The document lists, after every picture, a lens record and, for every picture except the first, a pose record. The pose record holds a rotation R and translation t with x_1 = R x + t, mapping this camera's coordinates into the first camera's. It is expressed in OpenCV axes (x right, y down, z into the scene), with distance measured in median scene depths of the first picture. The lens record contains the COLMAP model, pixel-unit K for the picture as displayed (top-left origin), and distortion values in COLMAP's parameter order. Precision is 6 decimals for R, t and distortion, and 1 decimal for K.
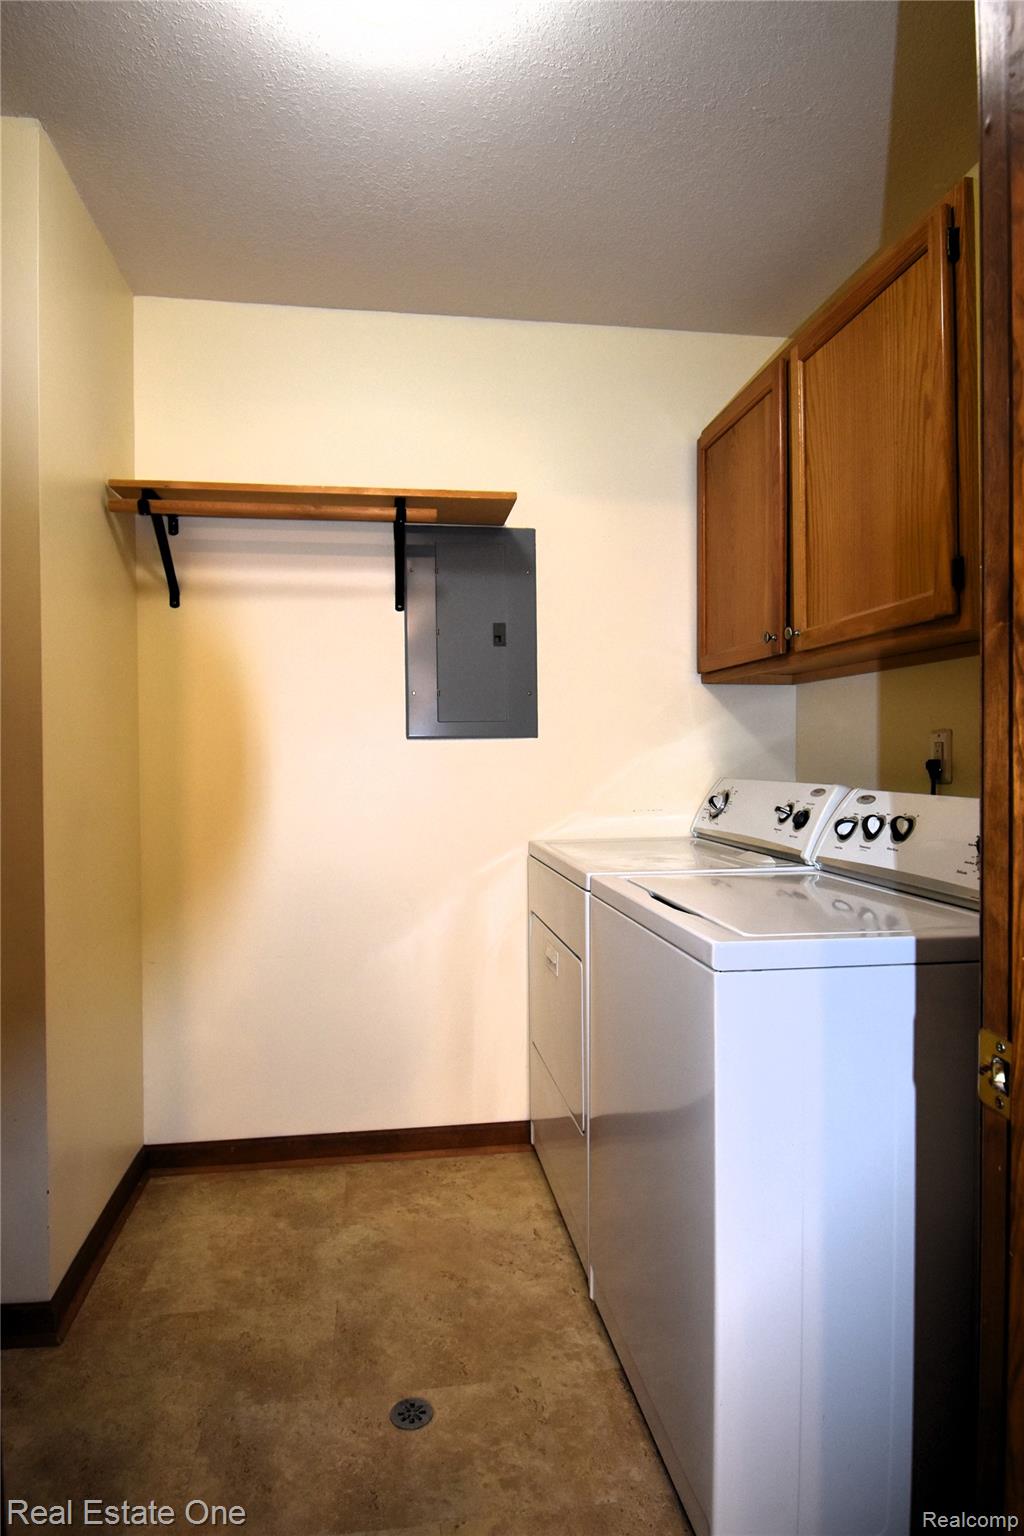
lens RADIAL K [[875.2, 0, 512.0], [0, 875.2, 768.0], [0, 0, 1]] dist [-0.000109, 0.000009]
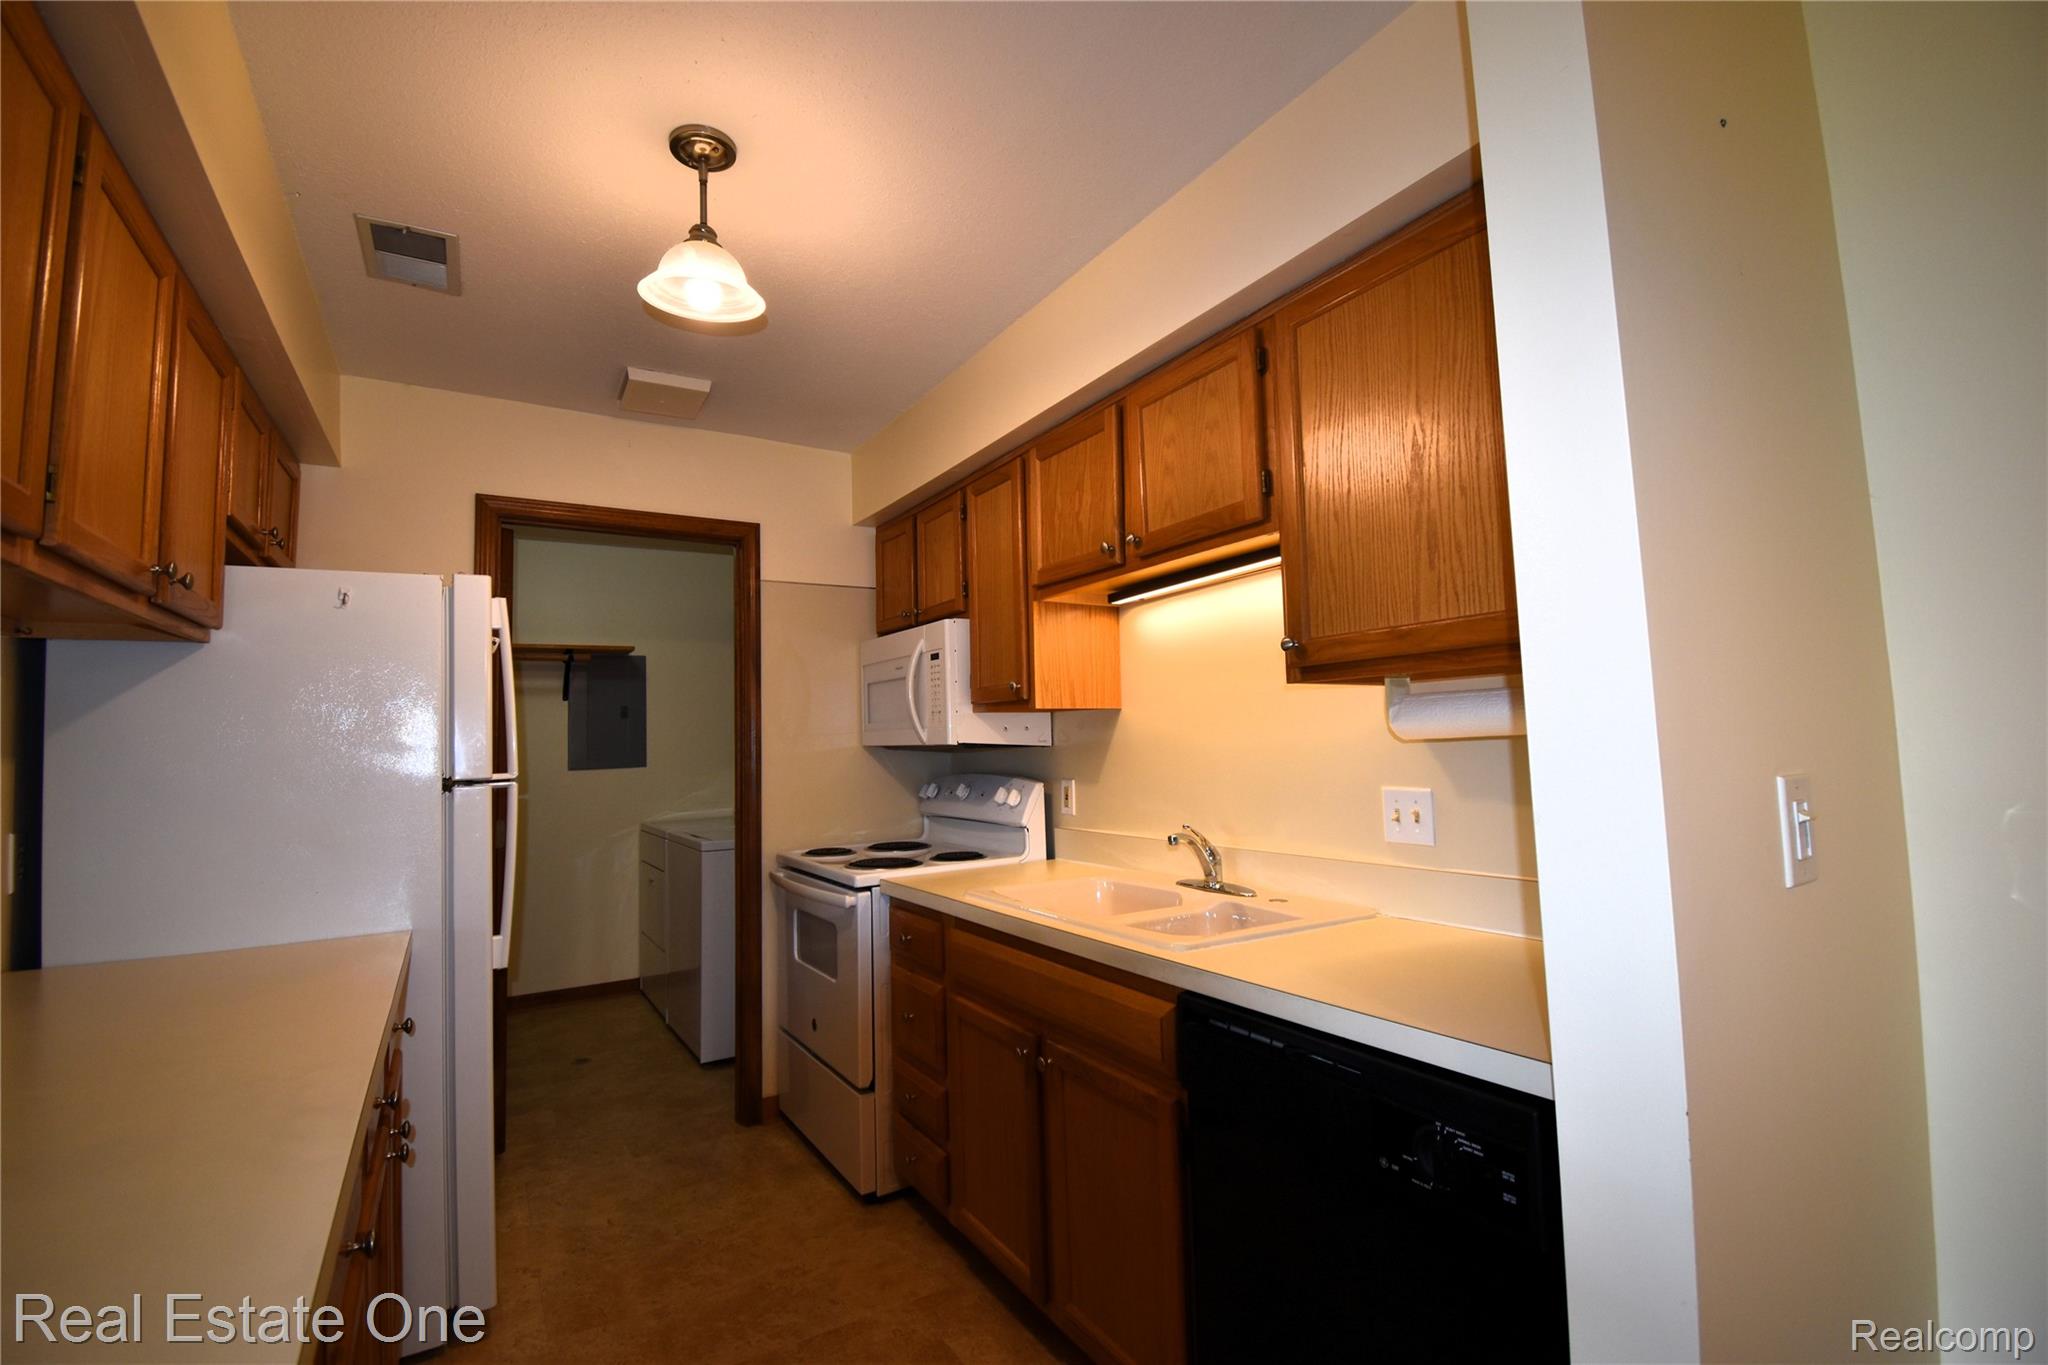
lens RADIAL K [[908.7, 0, 1019.2], [0, 908.7, 676.4], [0, 0, 1]] dist [0.024963, -0.029688]
pose [[0.920734, 0.006990, 0.390129, 0.001626], [0.031674, 0.995201, -0.092584, -0.021586], [-0.388904, 0.097602, 0.916094, -1.137914]]
